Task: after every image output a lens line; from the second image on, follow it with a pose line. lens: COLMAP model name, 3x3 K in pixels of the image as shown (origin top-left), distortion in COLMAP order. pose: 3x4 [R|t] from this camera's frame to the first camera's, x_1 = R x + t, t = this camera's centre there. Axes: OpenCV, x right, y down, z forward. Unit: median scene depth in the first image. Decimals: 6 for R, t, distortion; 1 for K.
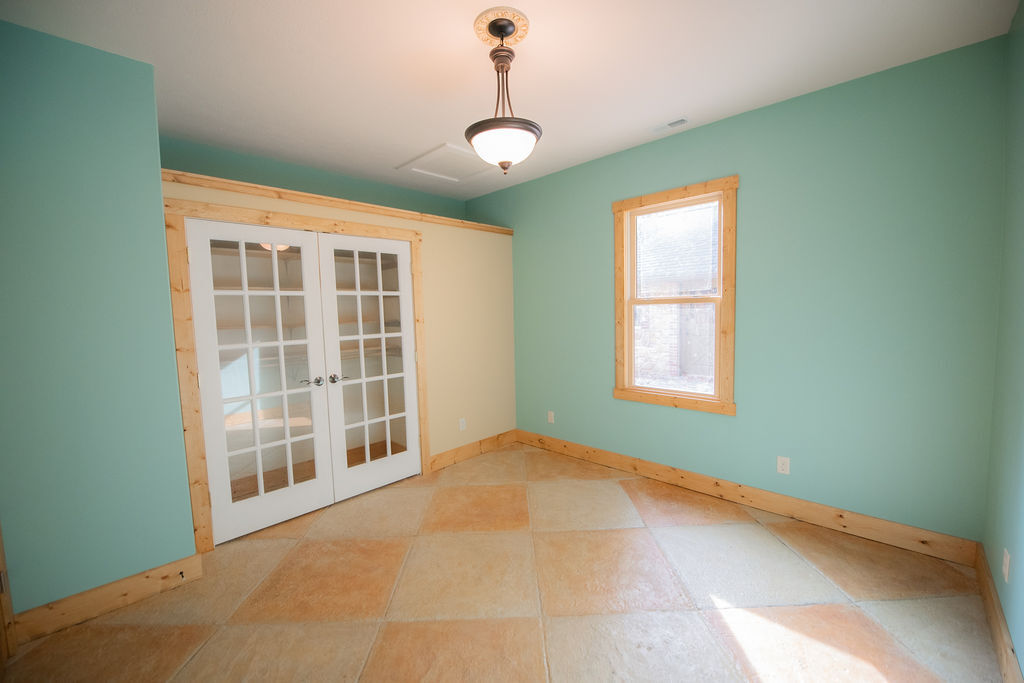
lens RADIAL K [[409.0, 0, 515.8], [0, 409.0, 344.3], [0, 0, 1]] dist [-0.017395, -0.001402]
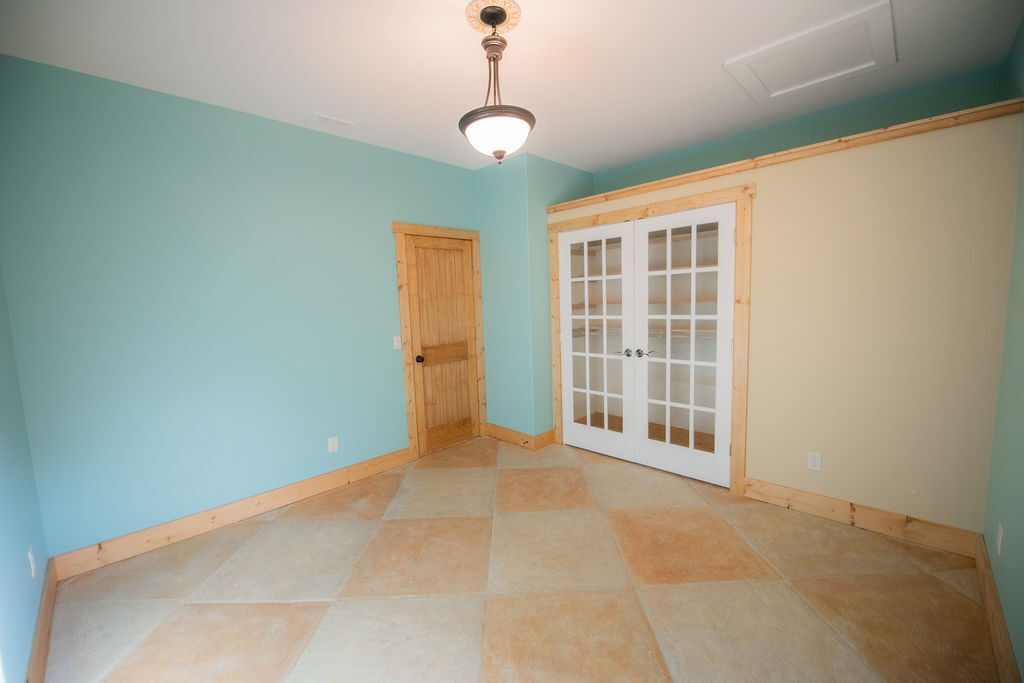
lens RADIAL K [[409.0, 0, 512.8], [0, 409.0, 345.4], [0, 0, 1]] dist [-0.017395, -0.001402]
pose [[-0.016625, 0.139263, -0.990116, 0.601552], [-0.046765, 0.989061, 0.139900, -0.068853], [0.998768, 0.048628, -0.009930, 0.622649]]
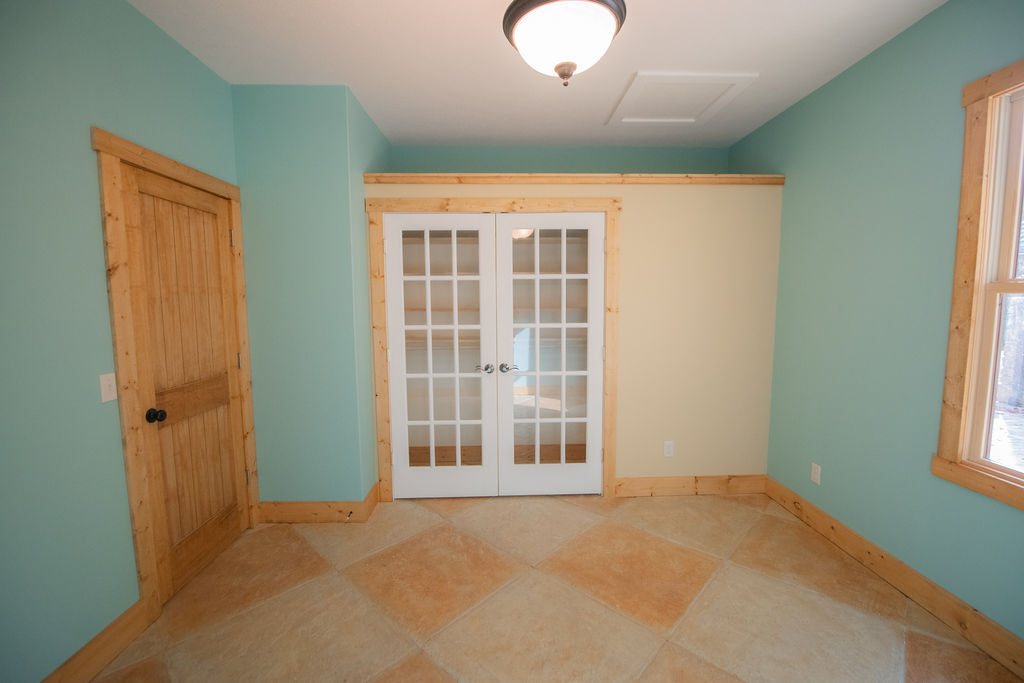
lens RADIAL K [[434.1, 0, 513.2], [0, 434.1, 343.9], [0, 0, 1]] dist [-0.014623, -0.002764]
pose [[0.713466, 0.090501, -0.694820, 0.246356], [-0.069970, 0.995869, 0.057866, -0.028757], [0.697187, 0.007331, 0.716851, 0.270807]]
